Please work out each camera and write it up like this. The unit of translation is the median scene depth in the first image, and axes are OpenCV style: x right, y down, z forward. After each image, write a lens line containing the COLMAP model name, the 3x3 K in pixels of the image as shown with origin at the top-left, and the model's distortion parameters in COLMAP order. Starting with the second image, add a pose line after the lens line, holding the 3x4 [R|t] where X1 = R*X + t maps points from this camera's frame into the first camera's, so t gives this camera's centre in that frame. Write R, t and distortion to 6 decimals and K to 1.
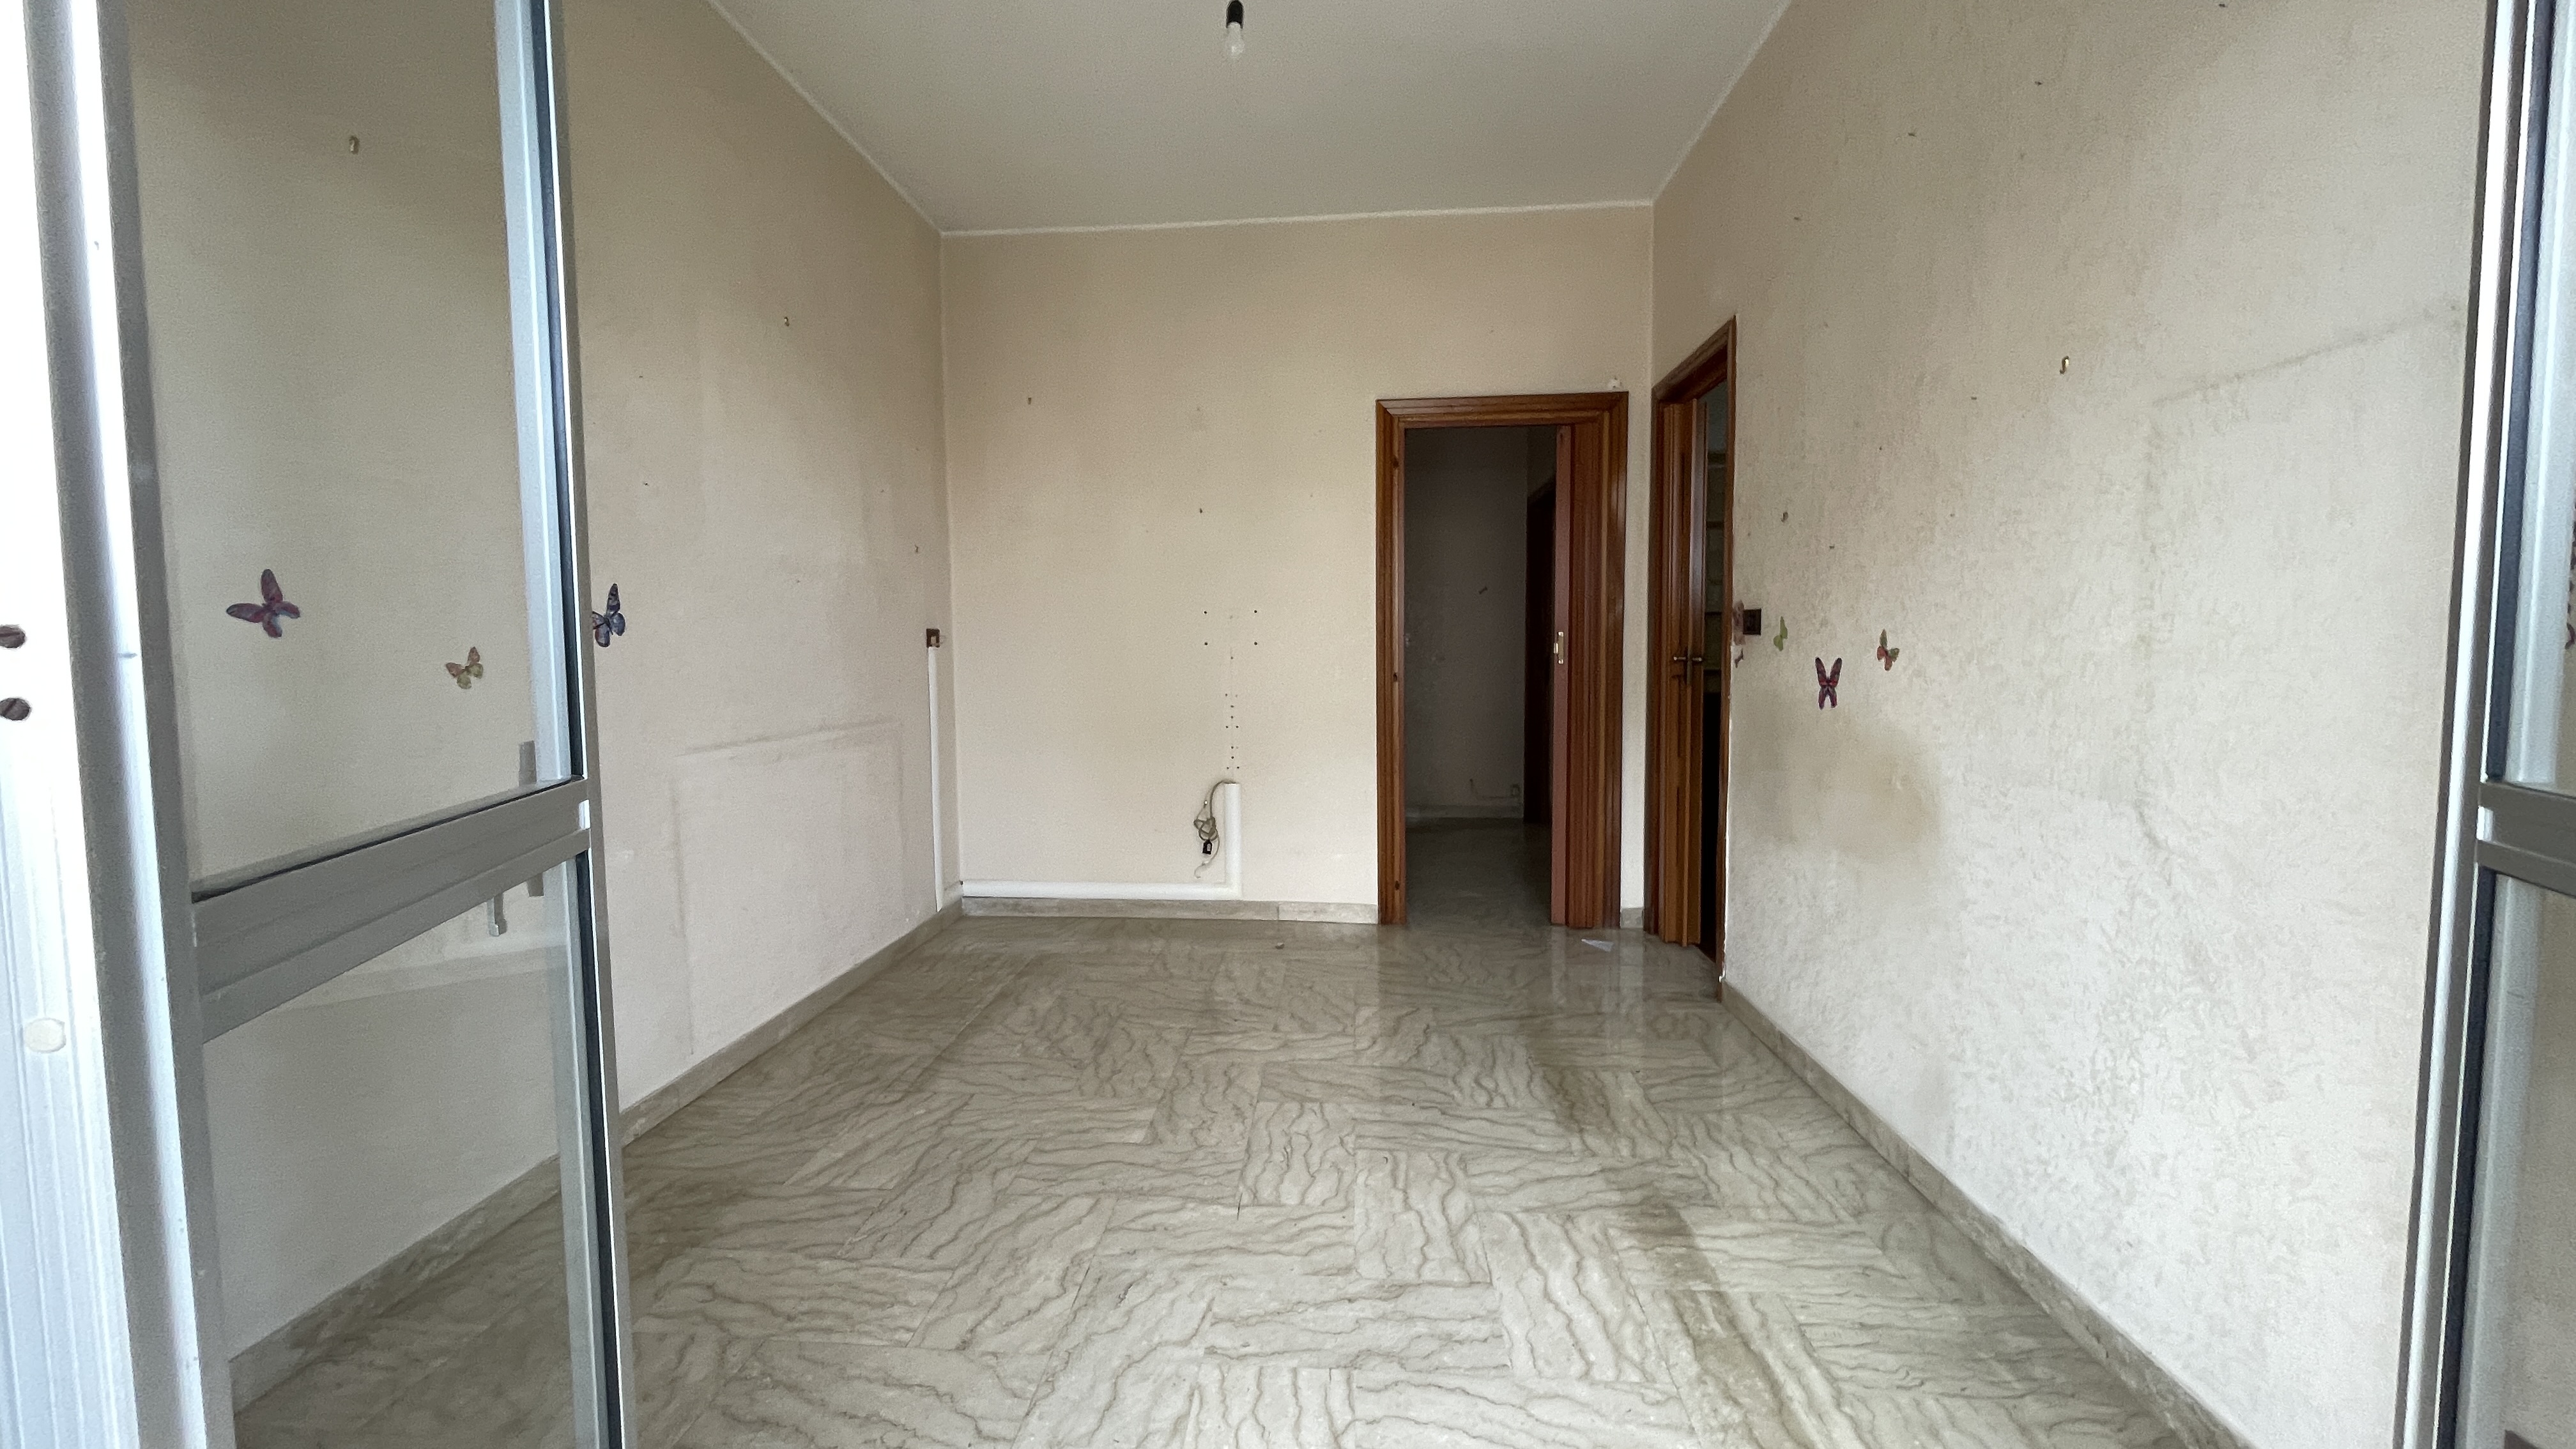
lens RADIAL K [[1048.7, 0, 1262.0], [0, 1048.7, 719.8], [0, 0, 1]] dist [-0.000670, 0.000114]
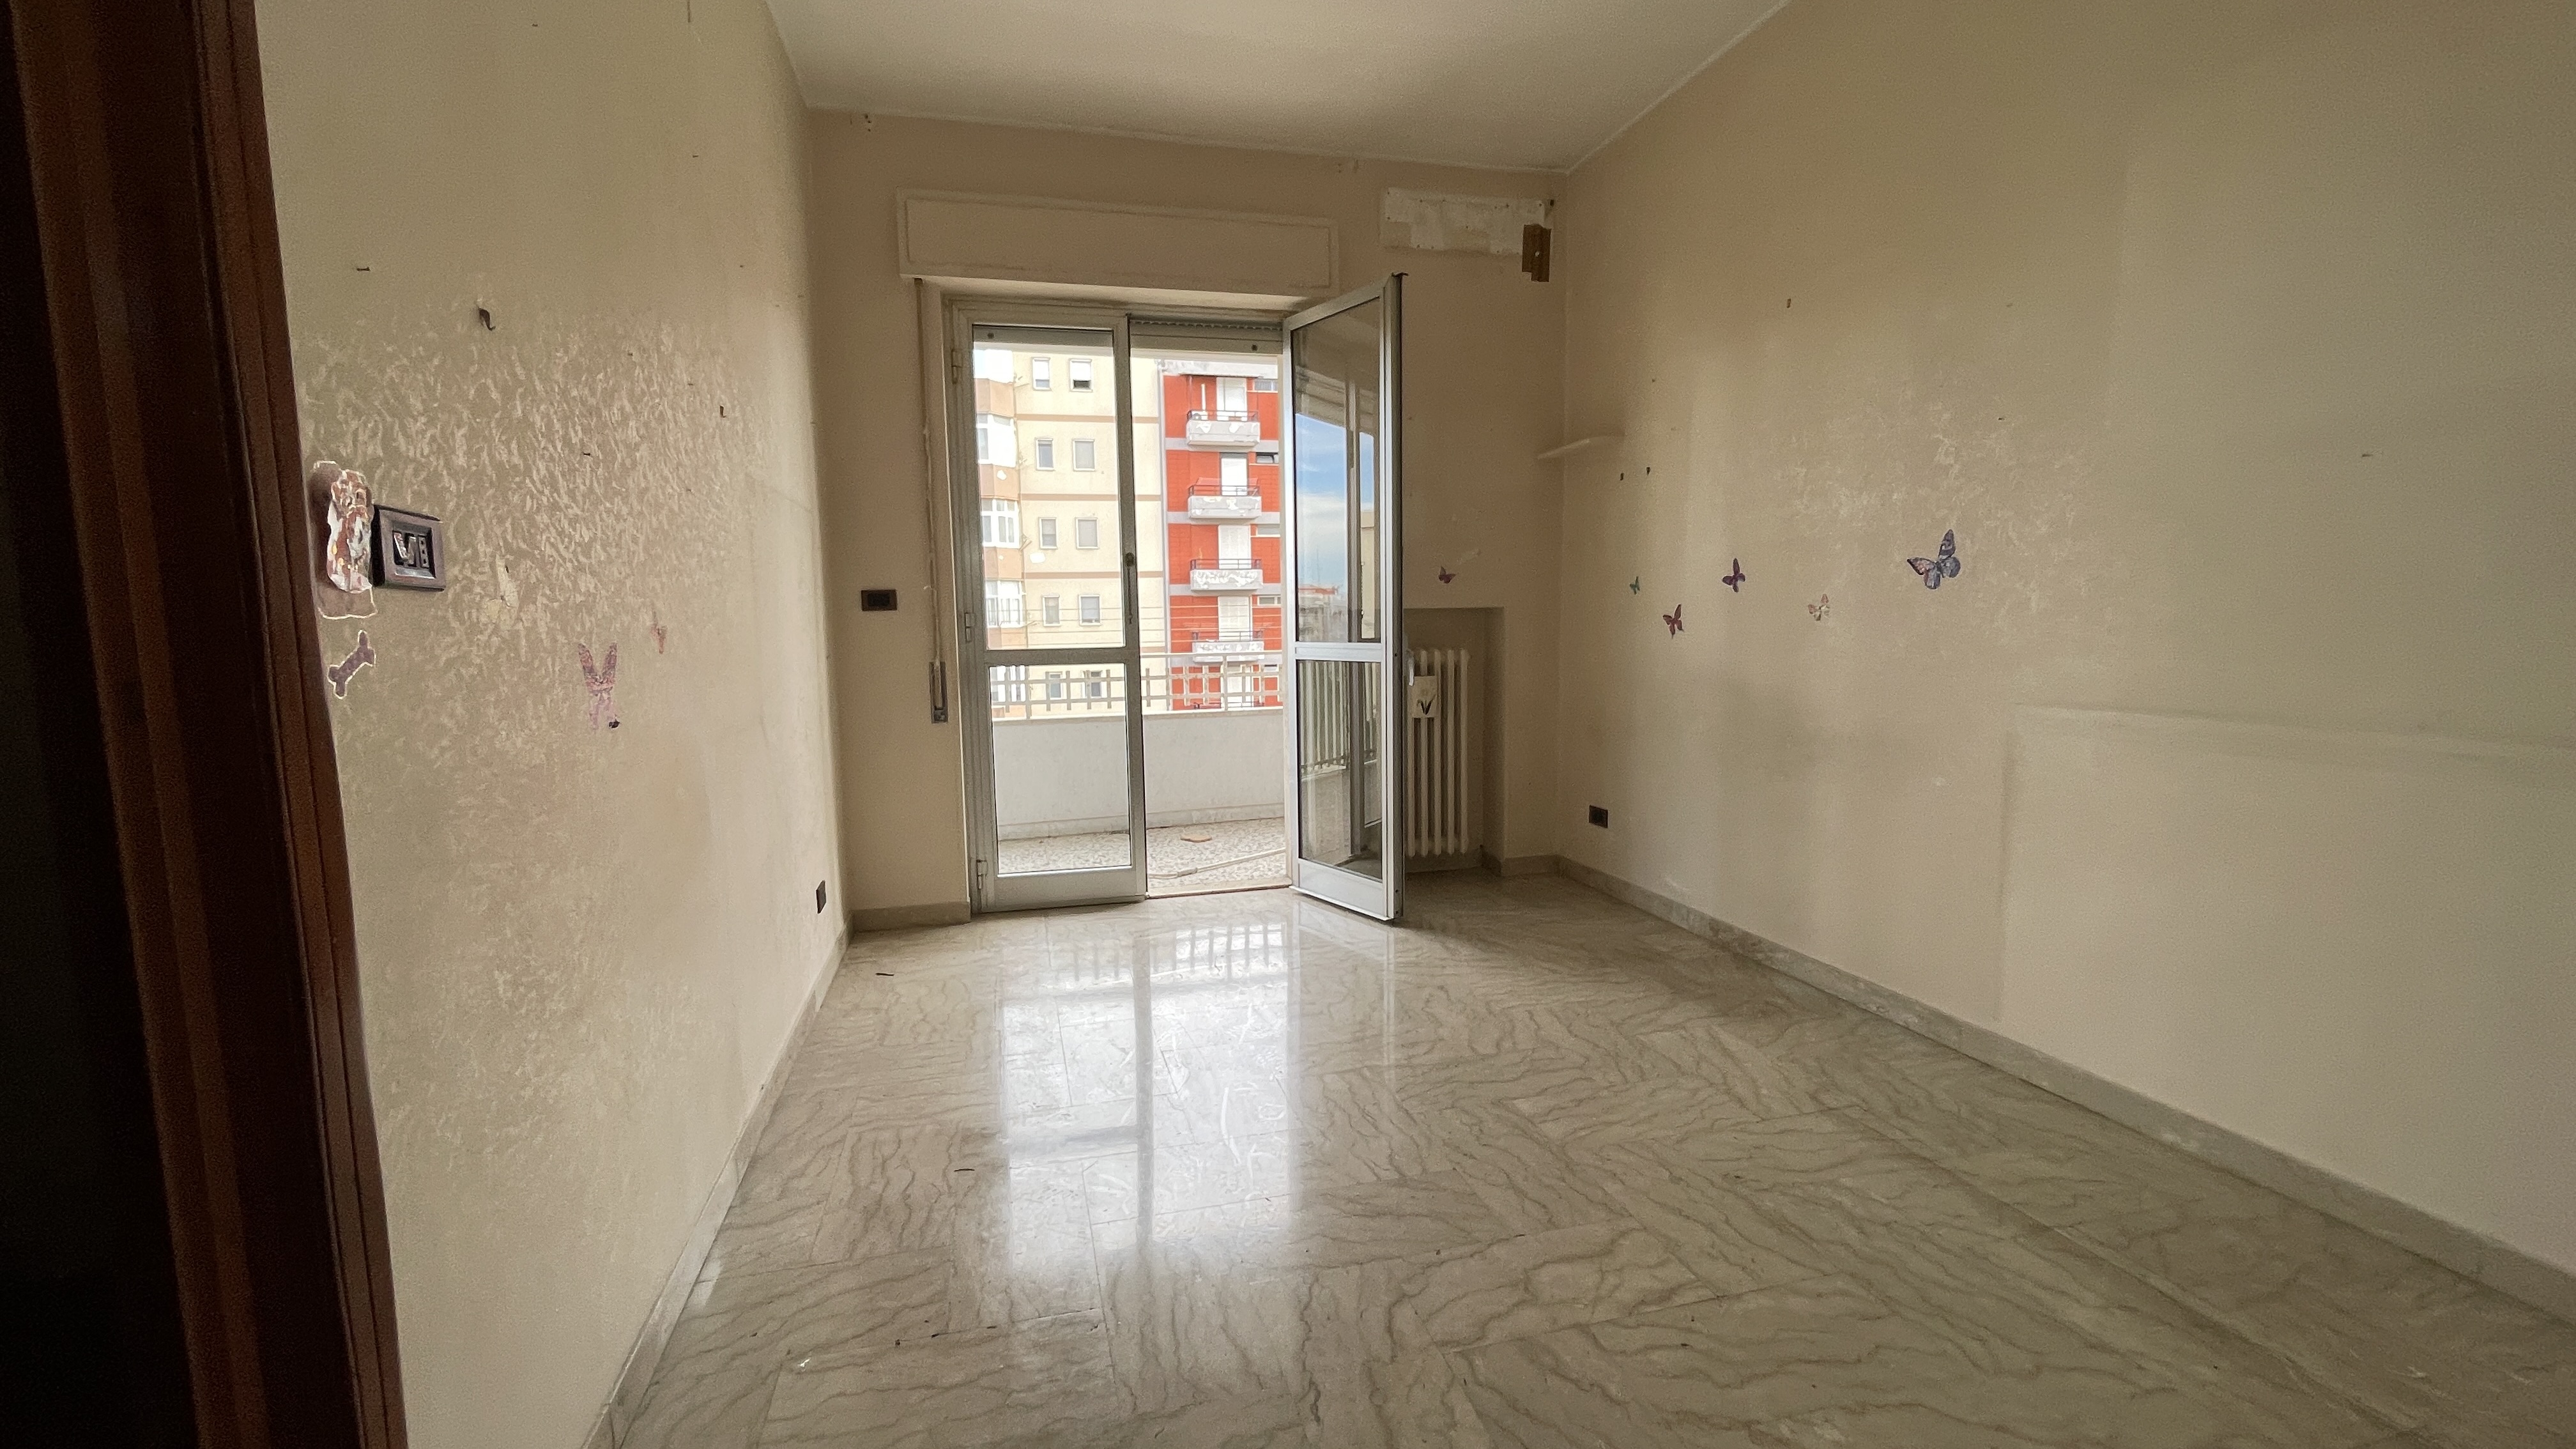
lens RADIAL K [[1048.7, 0, 1262.0], [0, 1048.7, 719.8], [0, 0, 1]] dist [-0.000670, 0.000114]
pose [[-0.943910, 0.060262, -0.324657, 0.400644], [0.006594, 0.986450, 0.163930, -0.115387], [0.330137, 0.152595, -0.931517, 1.755359]]
